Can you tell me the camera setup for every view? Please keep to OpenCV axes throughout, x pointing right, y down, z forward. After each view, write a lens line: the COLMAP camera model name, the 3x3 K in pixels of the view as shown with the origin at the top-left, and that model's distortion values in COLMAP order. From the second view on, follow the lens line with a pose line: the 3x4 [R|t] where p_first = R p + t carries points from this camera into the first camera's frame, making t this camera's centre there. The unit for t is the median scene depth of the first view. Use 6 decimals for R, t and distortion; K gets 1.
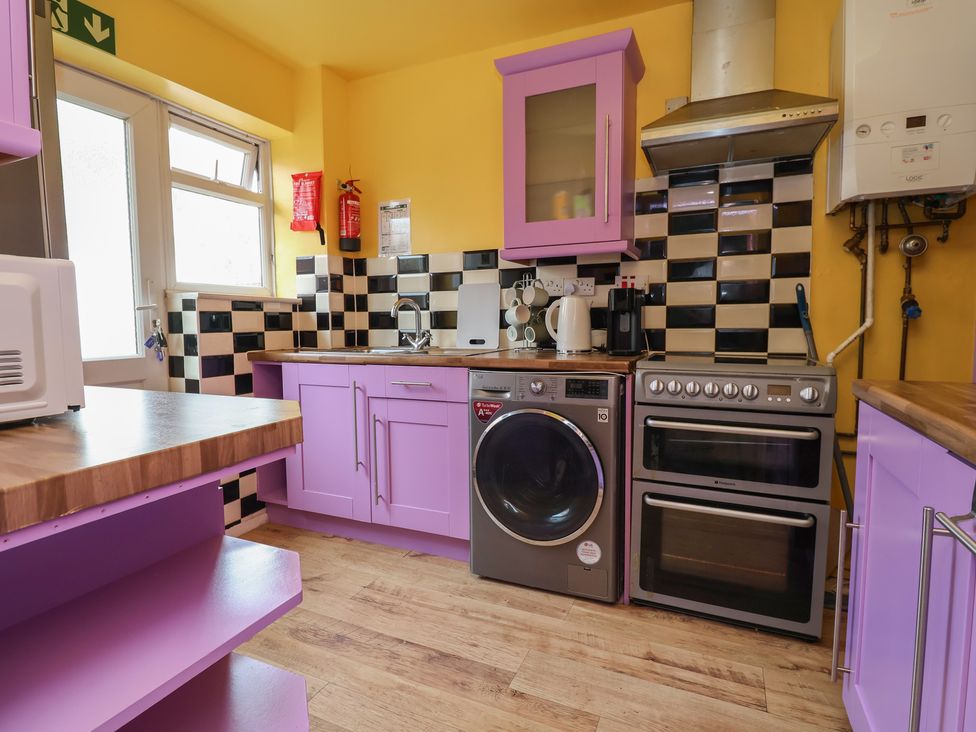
lens RADIAL K [[510.4, 0, 488.0], [0, 510.4, 366.0], [0, 0, 1]] dist [-0.010911, -0.008641]
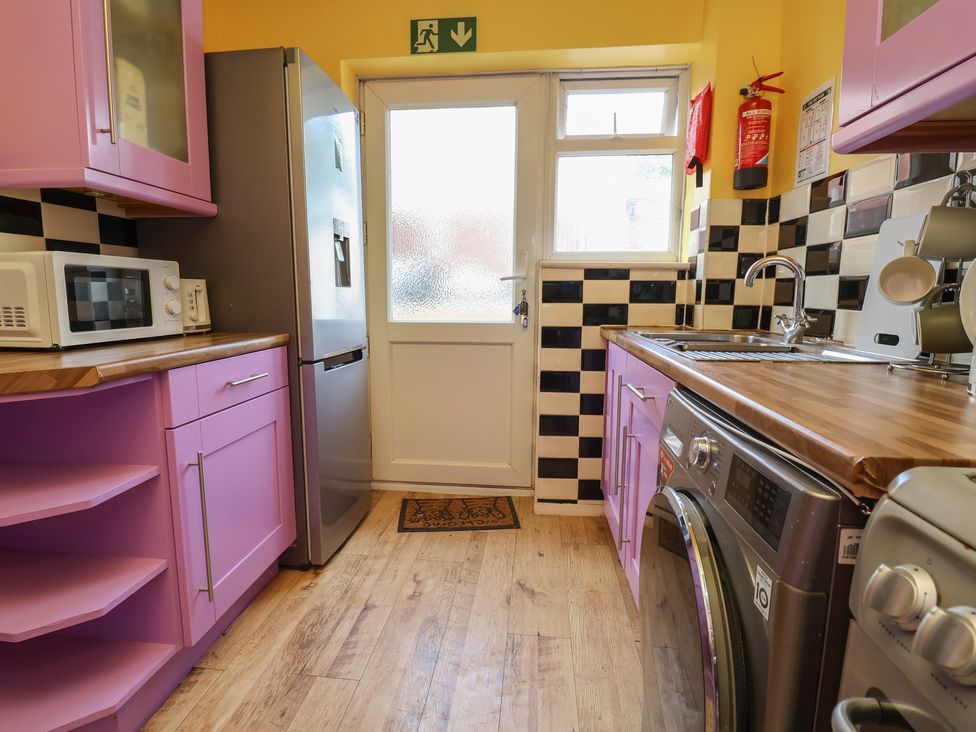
lens RADIAL K [[510.4, 0, 488.0], [0, 510.4, 366.0], [0, 0, 1]] dist [-0.010911, -0.008641]
pose [[0.307164, 0.143873, -0.940718, 0.342721], [-0.088998, 0.988517, 0.122124, -0.051914], [0.947486, 0.046210, 0.316441, 0.554483]]
